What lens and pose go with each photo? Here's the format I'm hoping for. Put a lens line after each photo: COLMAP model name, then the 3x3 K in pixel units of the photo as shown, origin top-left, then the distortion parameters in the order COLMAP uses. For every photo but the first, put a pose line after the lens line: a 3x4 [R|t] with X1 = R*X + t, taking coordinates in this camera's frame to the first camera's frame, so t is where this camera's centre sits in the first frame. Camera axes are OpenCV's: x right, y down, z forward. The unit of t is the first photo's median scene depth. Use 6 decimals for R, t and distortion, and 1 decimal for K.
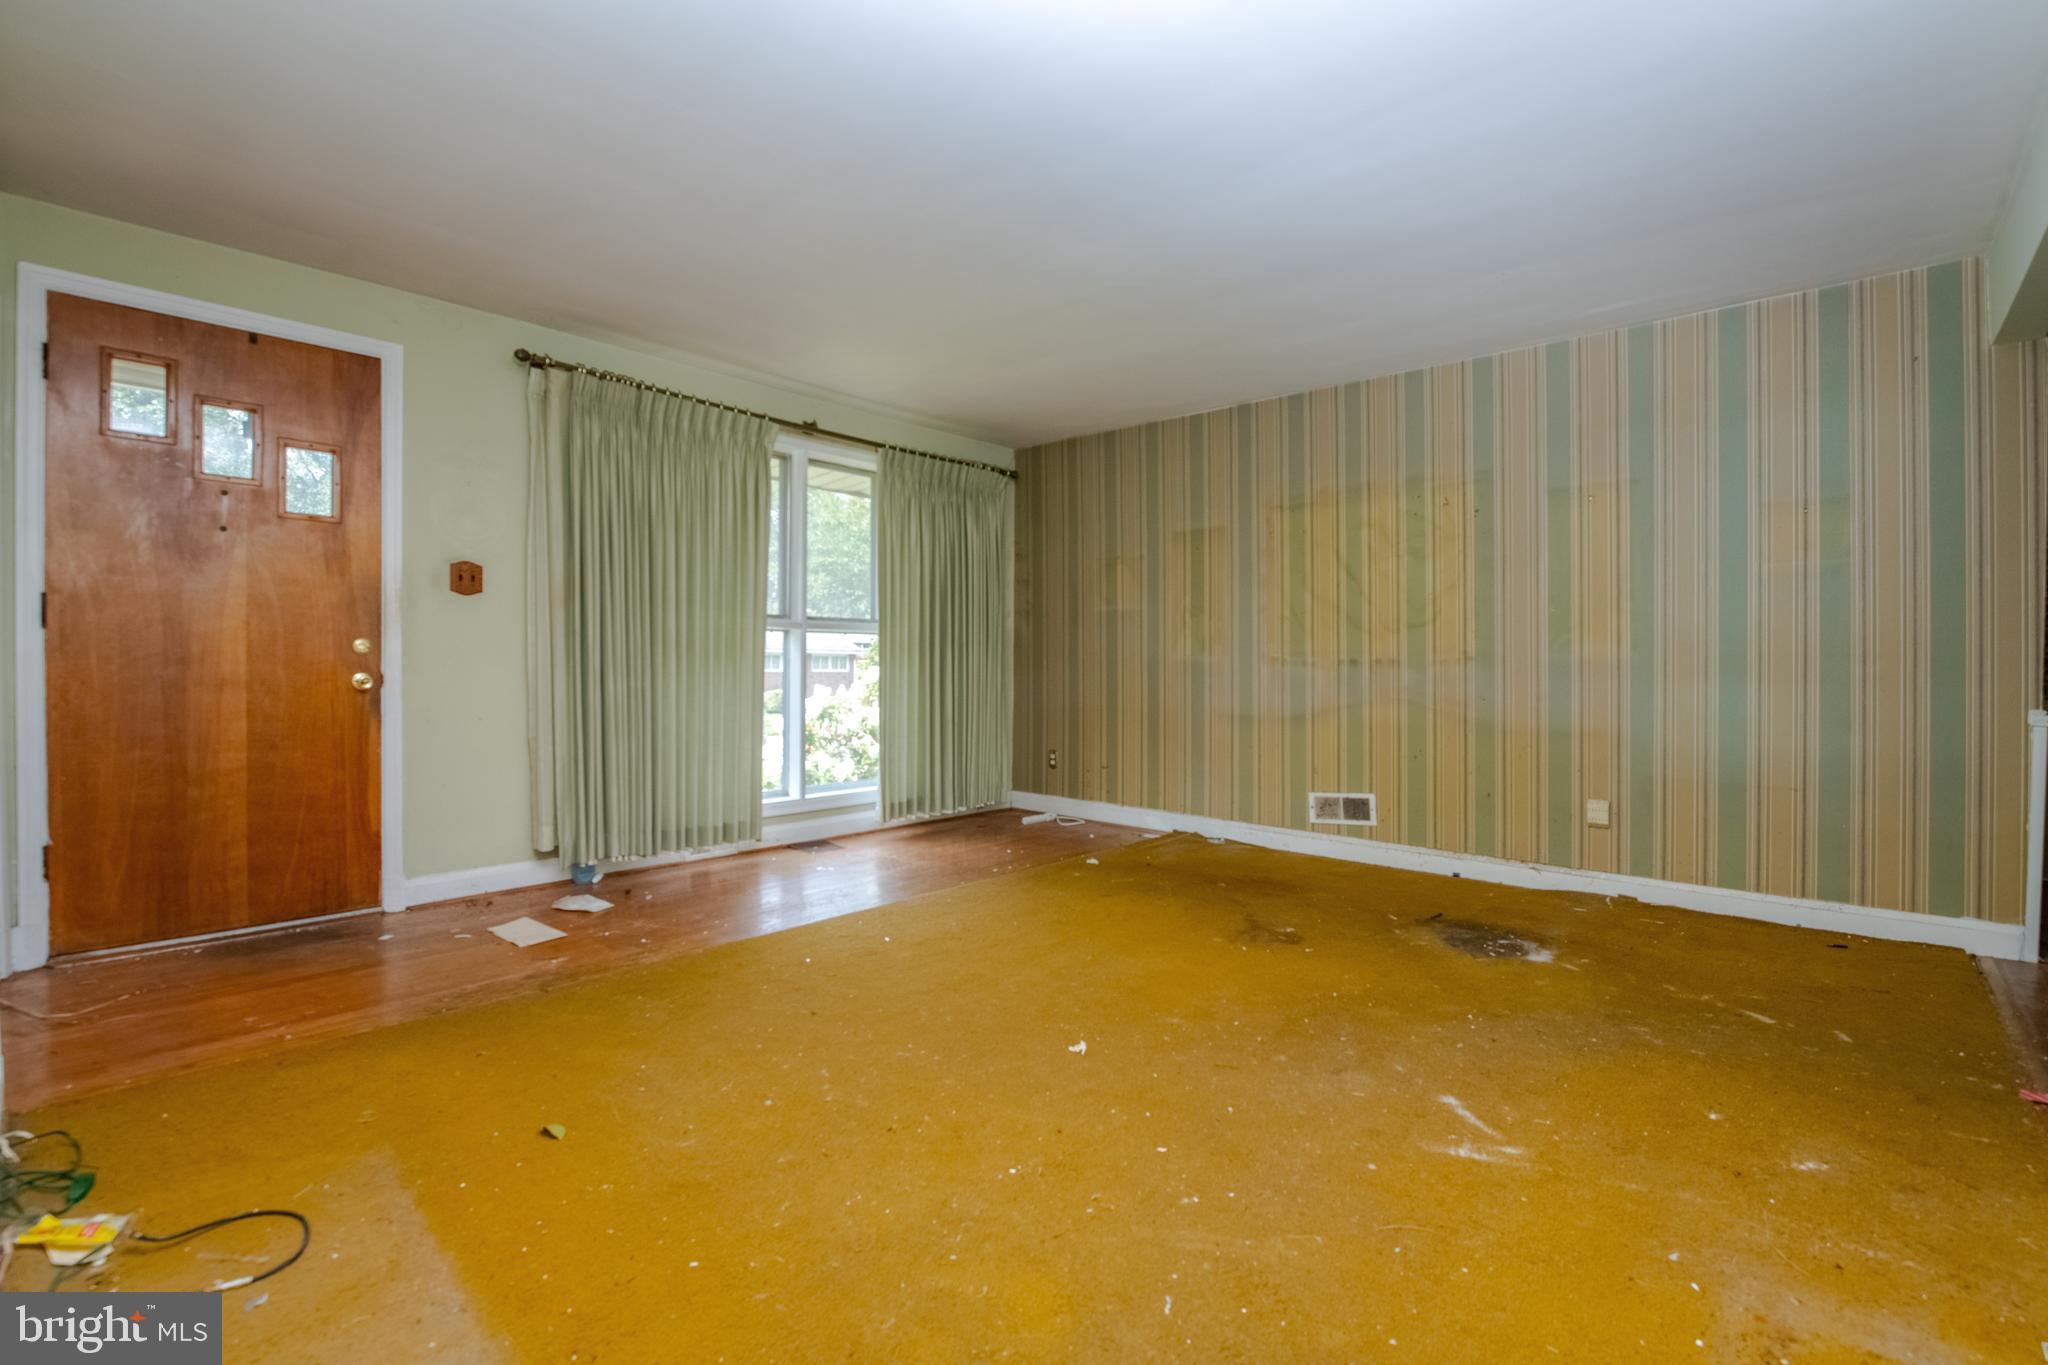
lens RADIAL K [[904.9, 0, 1033.5], [0, 904.9, 672.7], [0, 0, 1]] dist [-0.008517, -0.000734]
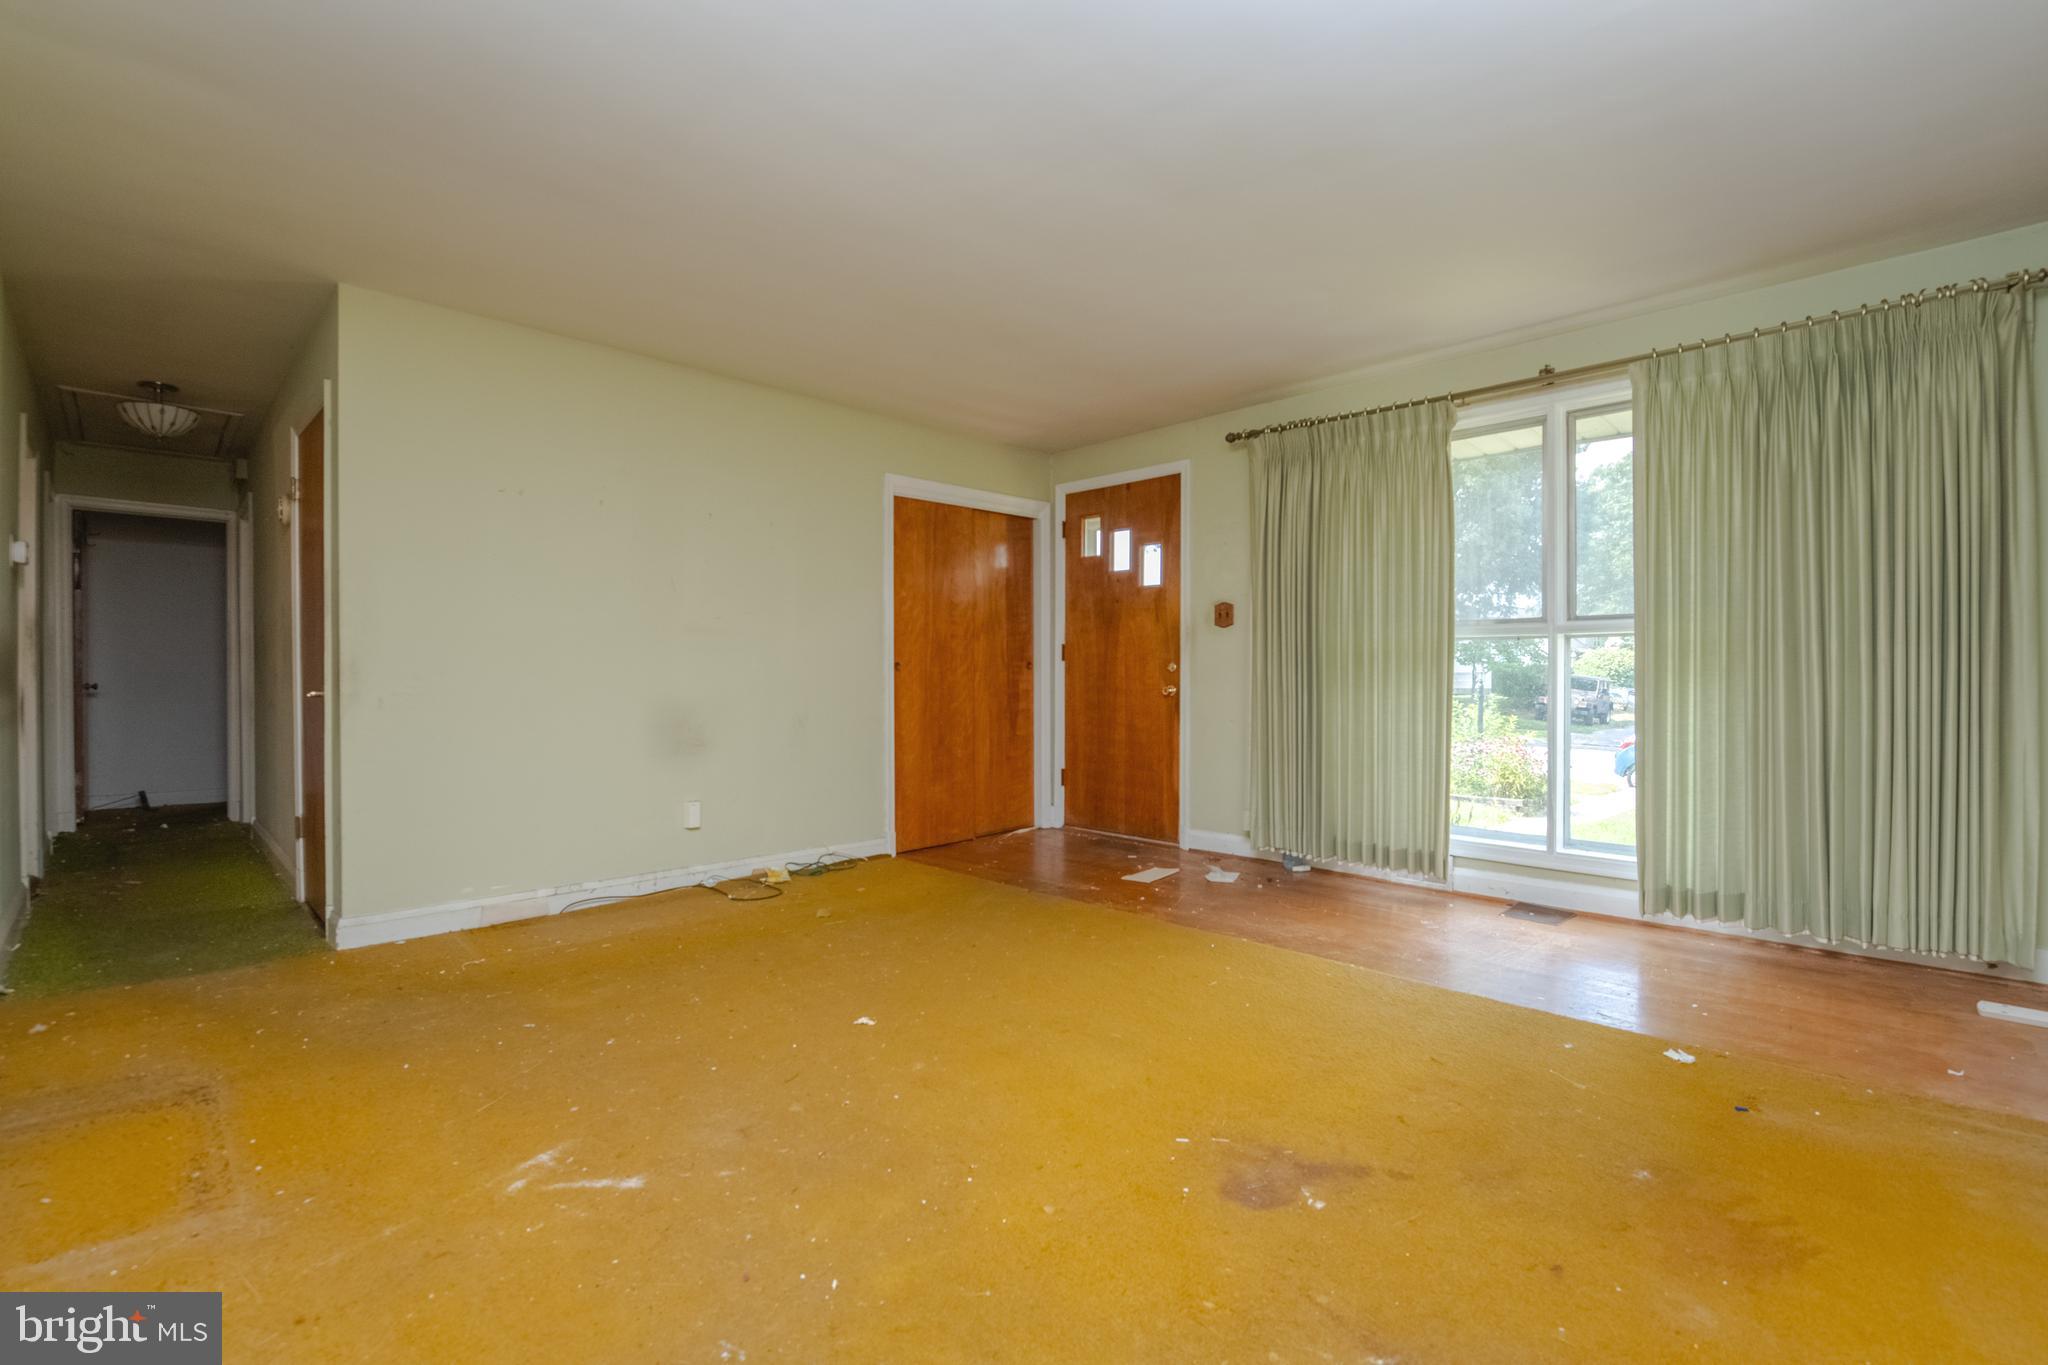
lens RADIAL K [[904.9, 0, 1036.7], [0, 904.9, 674.5], [0, 0, 1]] dist [-0.008517, -0.000734]
pose [[-0.048381, -0.007527, -0.998801, 0.788345], [-0.011103, 0.999914, -0.006998, -0.004576], [0.998767, 0.010751, -0.048460, 0.859703]]
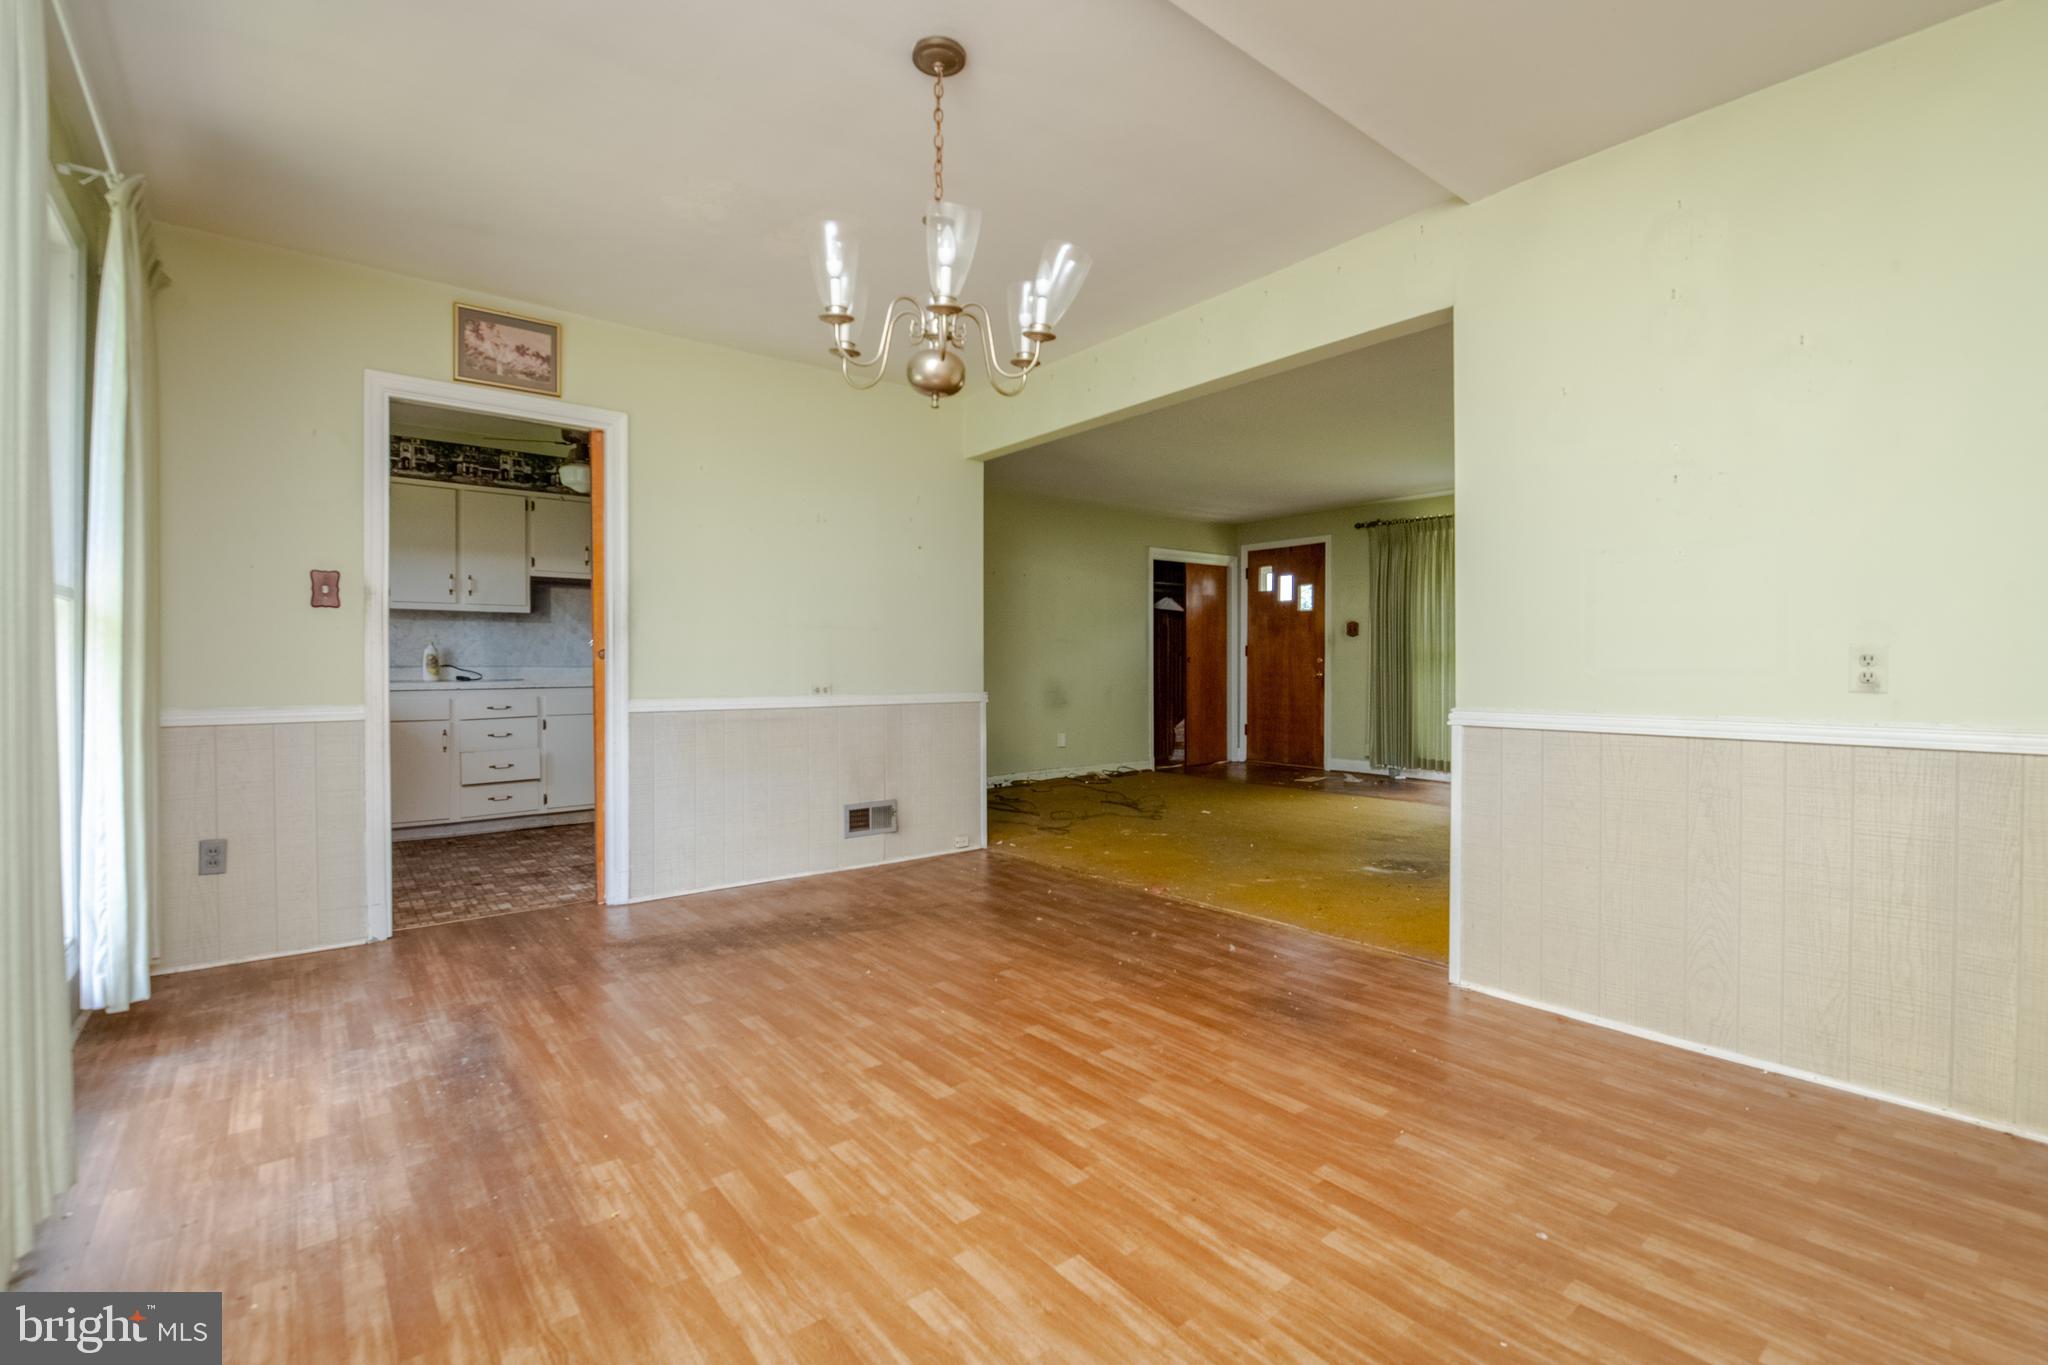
lens RADIAL K [[904.9, 0, 1038.7], [0, 904.9, 679.2], [0, 0, 1]] dist [-0.008517, -0.000734]
pose [[-0.153300, 0.006888, -0.988156, 1.855401], [-0.010237, 0.999911, 0.008559, 0.008851], [0.988127, 0.011428, -0.153216, 0.627811]]
